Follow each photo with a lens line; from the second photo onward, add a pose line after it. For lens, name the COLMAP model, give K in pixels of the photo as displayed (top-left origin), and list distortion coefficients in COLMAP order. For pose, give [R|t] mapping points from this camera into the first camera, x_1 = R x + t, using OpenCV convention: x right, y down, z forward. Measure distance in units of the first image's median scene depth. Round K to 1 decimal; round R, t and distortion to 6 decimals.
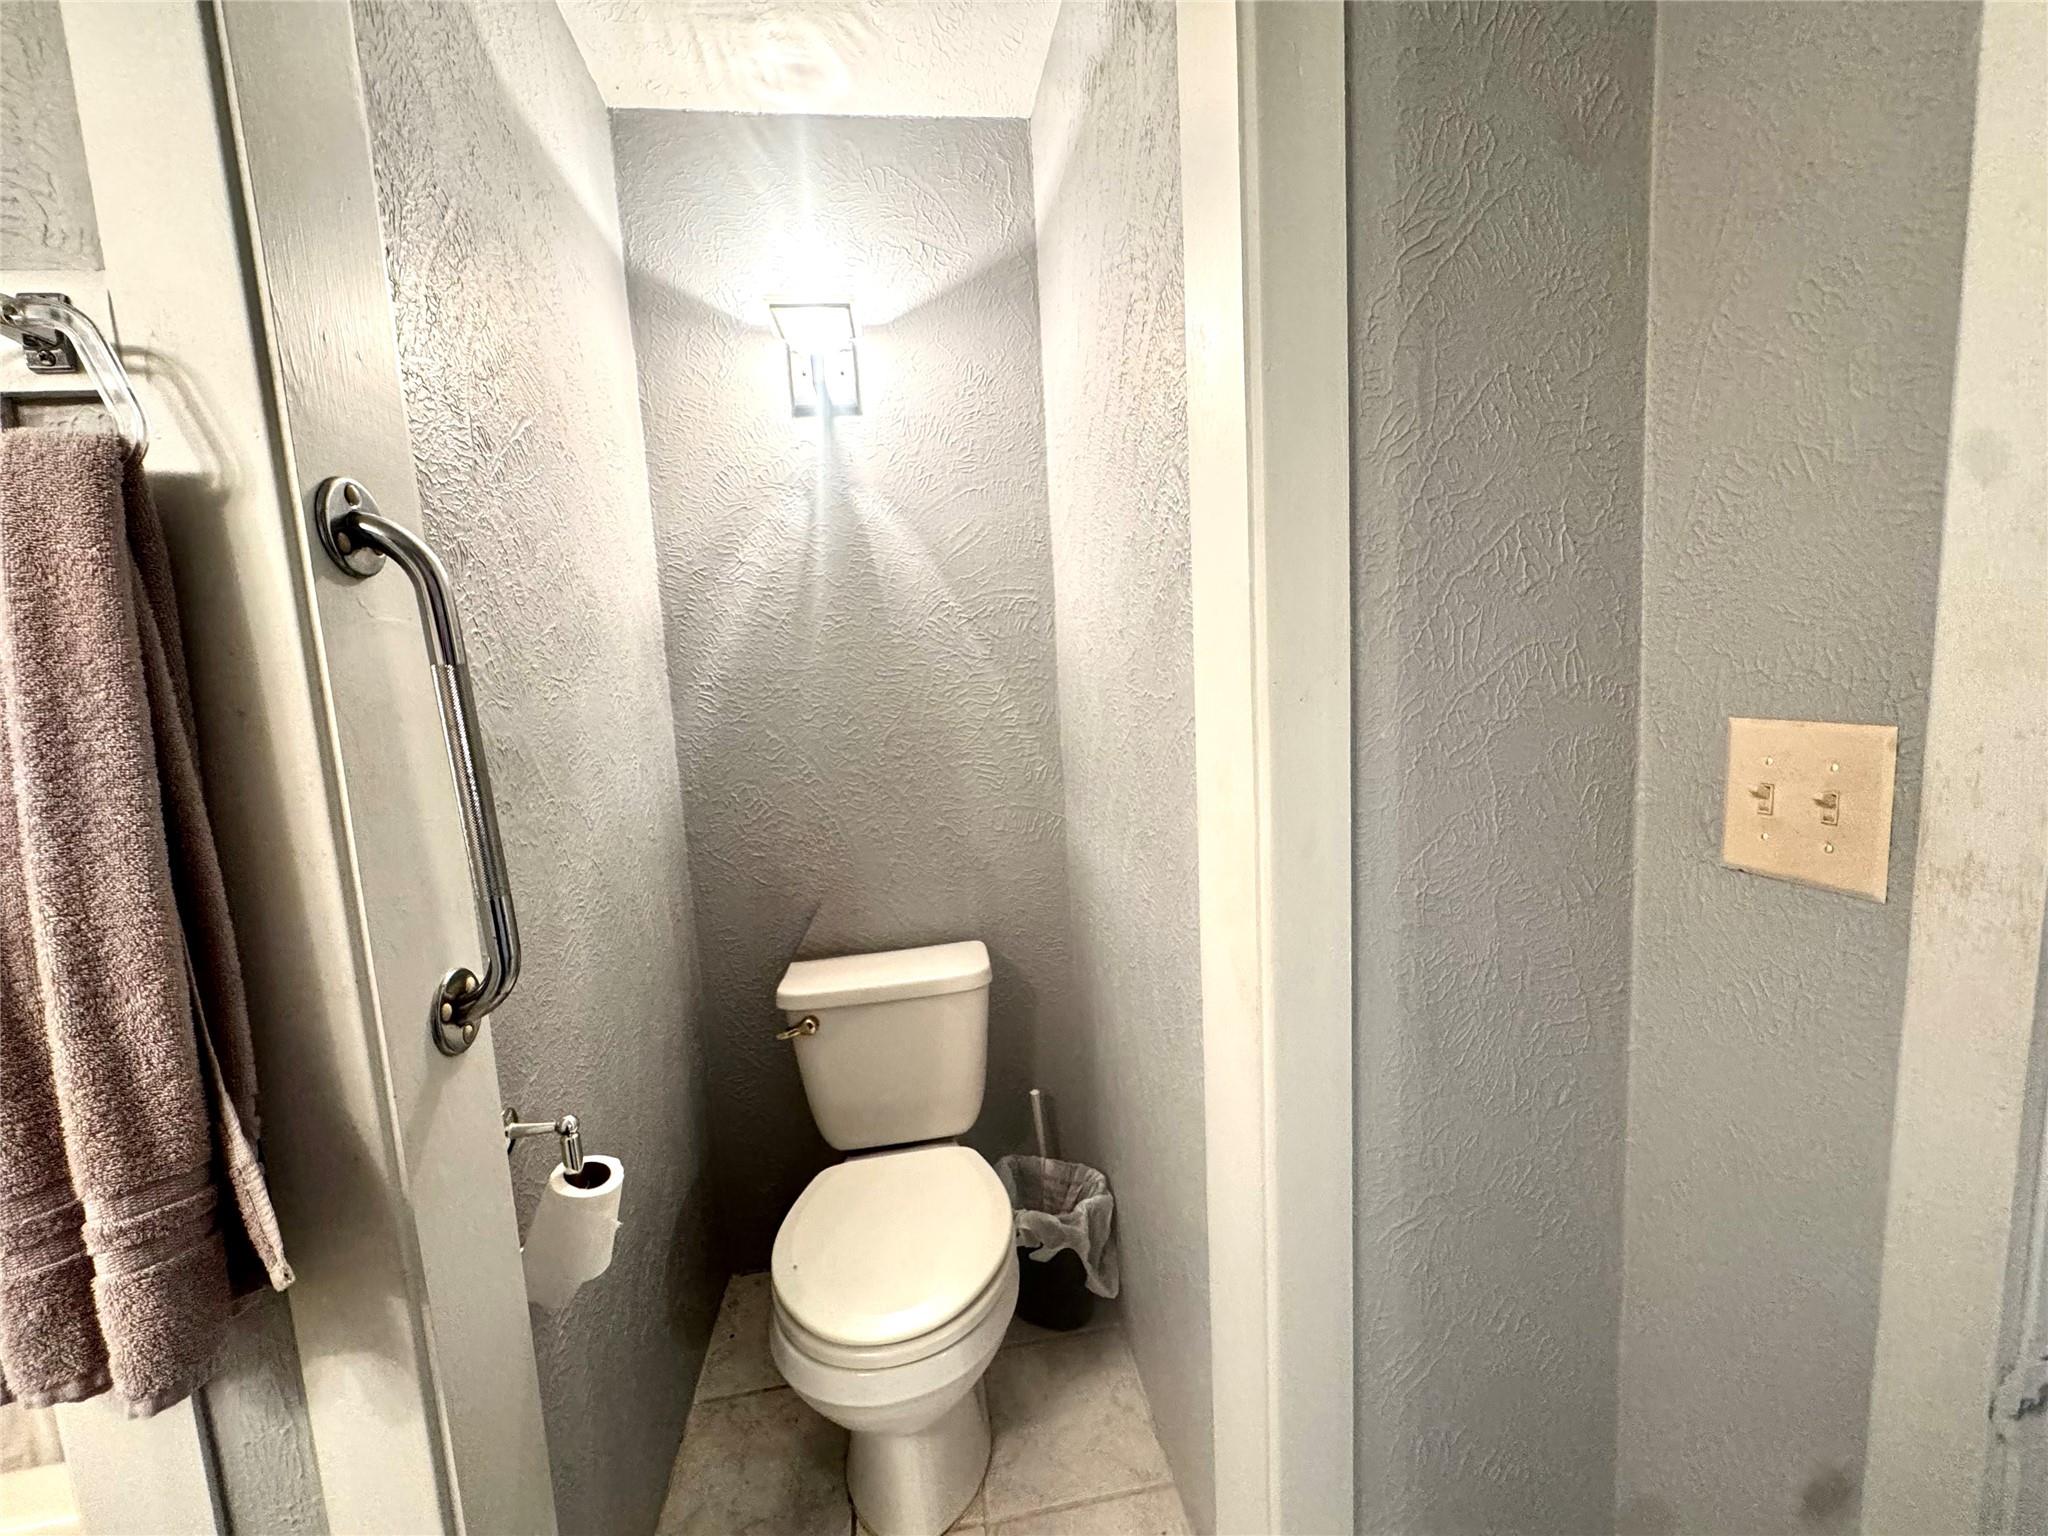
lens RADIAL K [[827.3, 0, 1016.8], [0, 827.3, 777.9], [0, 0, 1]] dist [-0.002183, -0.000846]
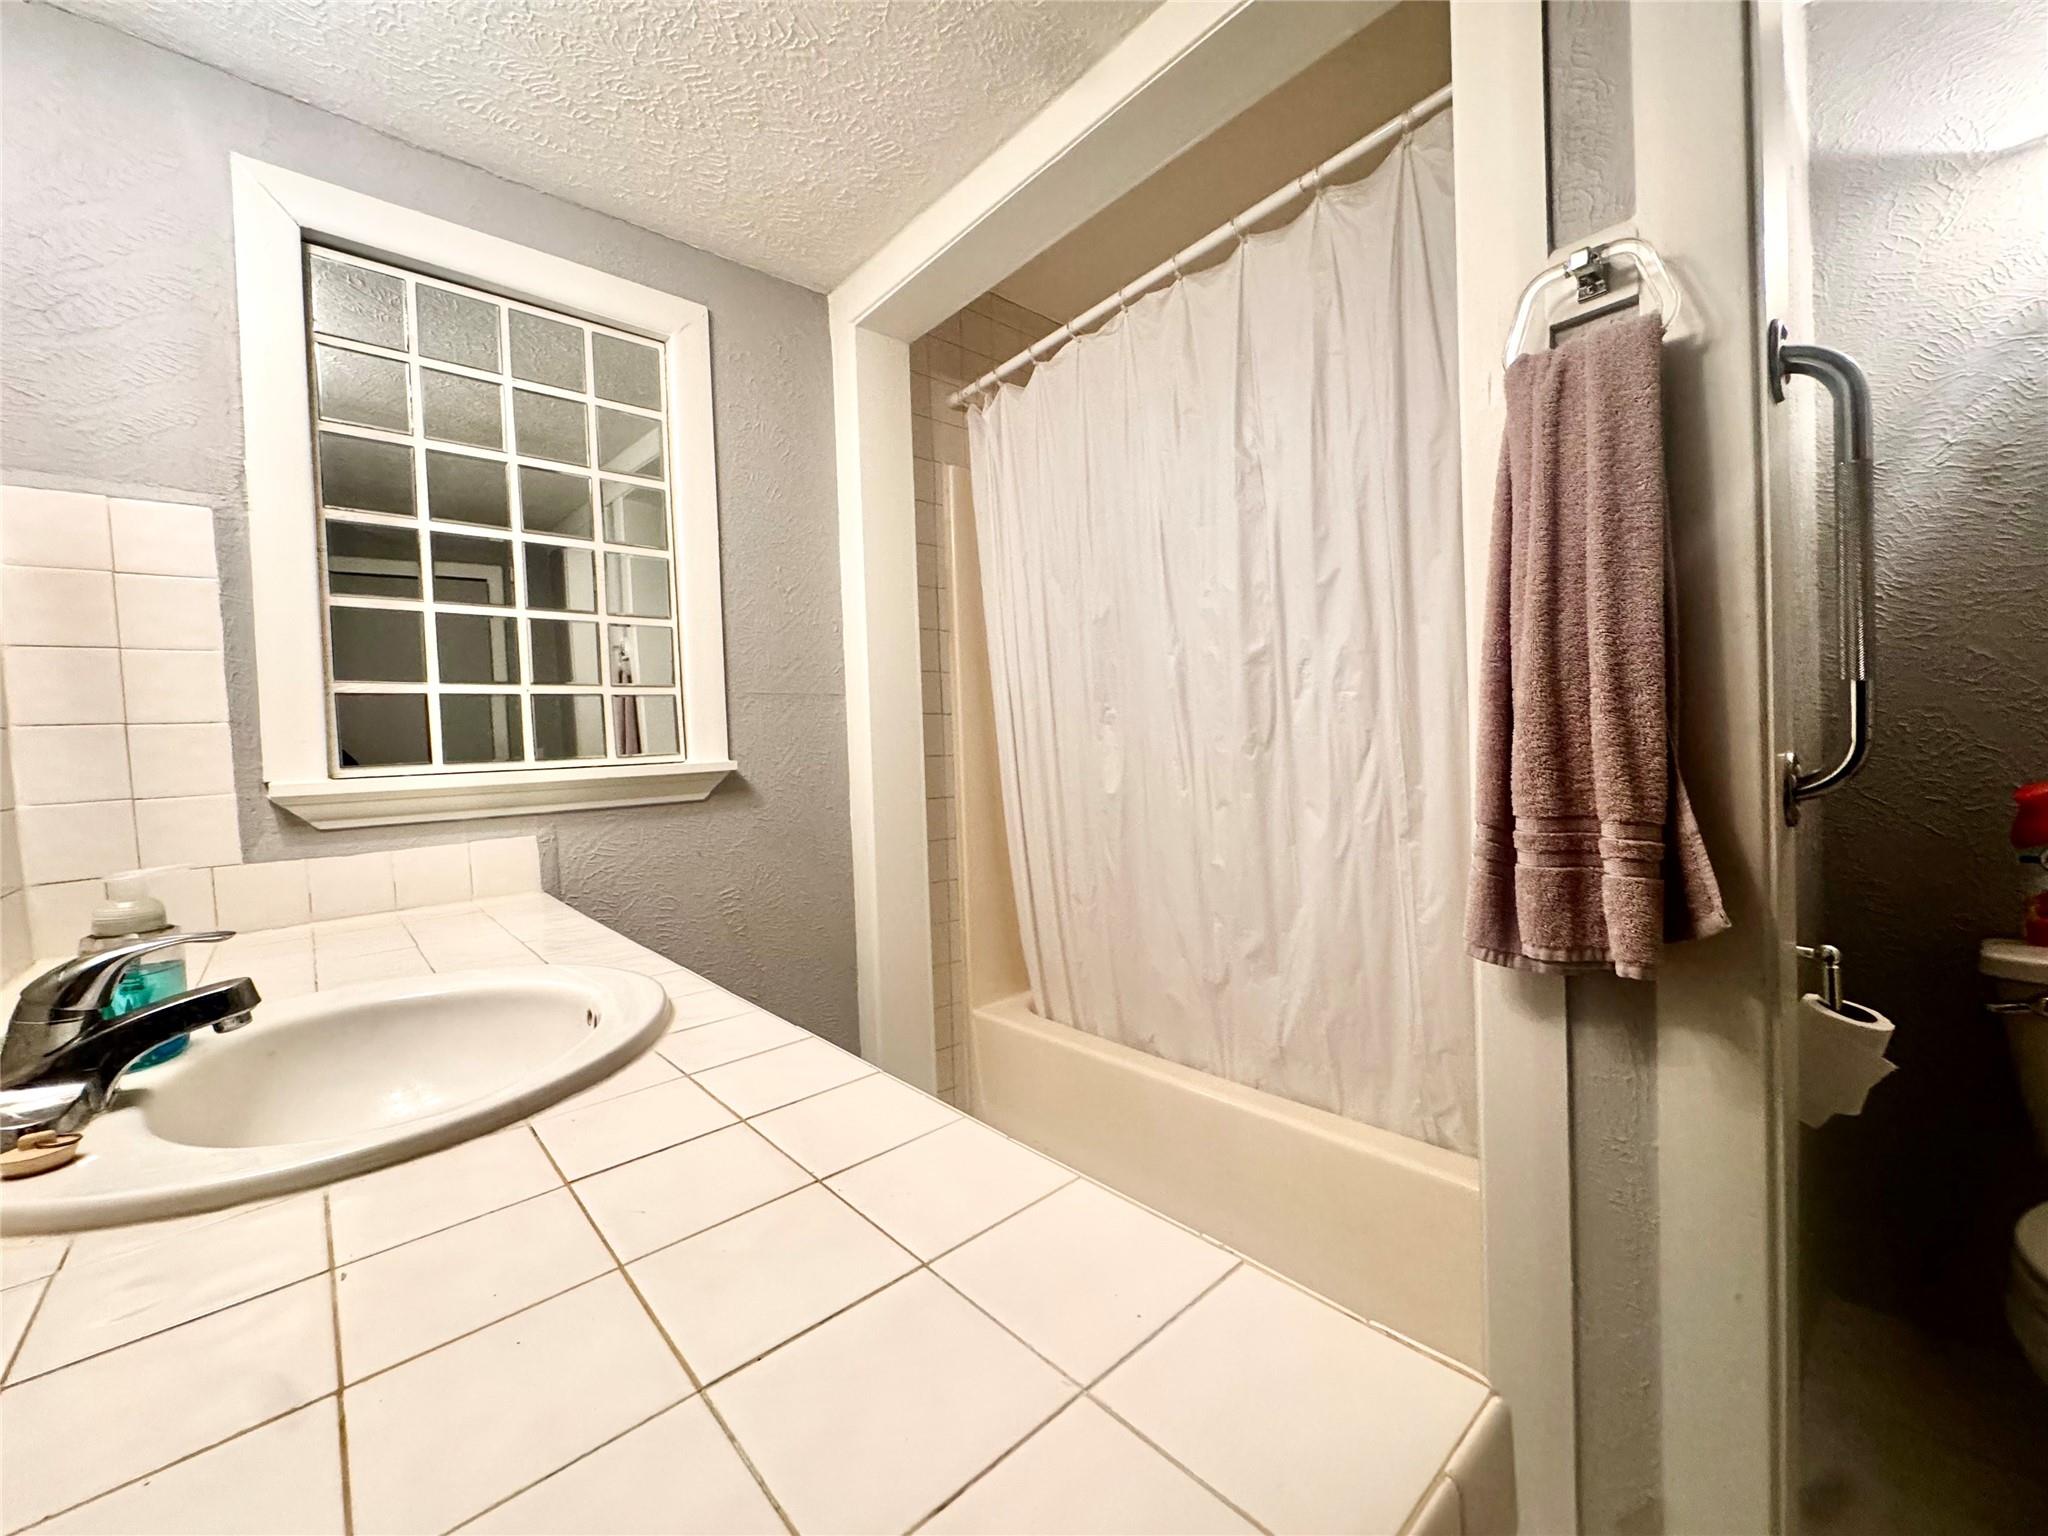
lens RADIAL K [[827.3, 0, 1026.8], [0, 827.3, 765.4], [0, 0, 1]] dist [-0.002183, -0.000846]
pose [[0.551365, 0.052882, -0.832586, -0.421881], [-0.092145, 0.995743, 0.002223, 0.456034], [0.829159, 0.075493, 0.553891, -0.644497]]
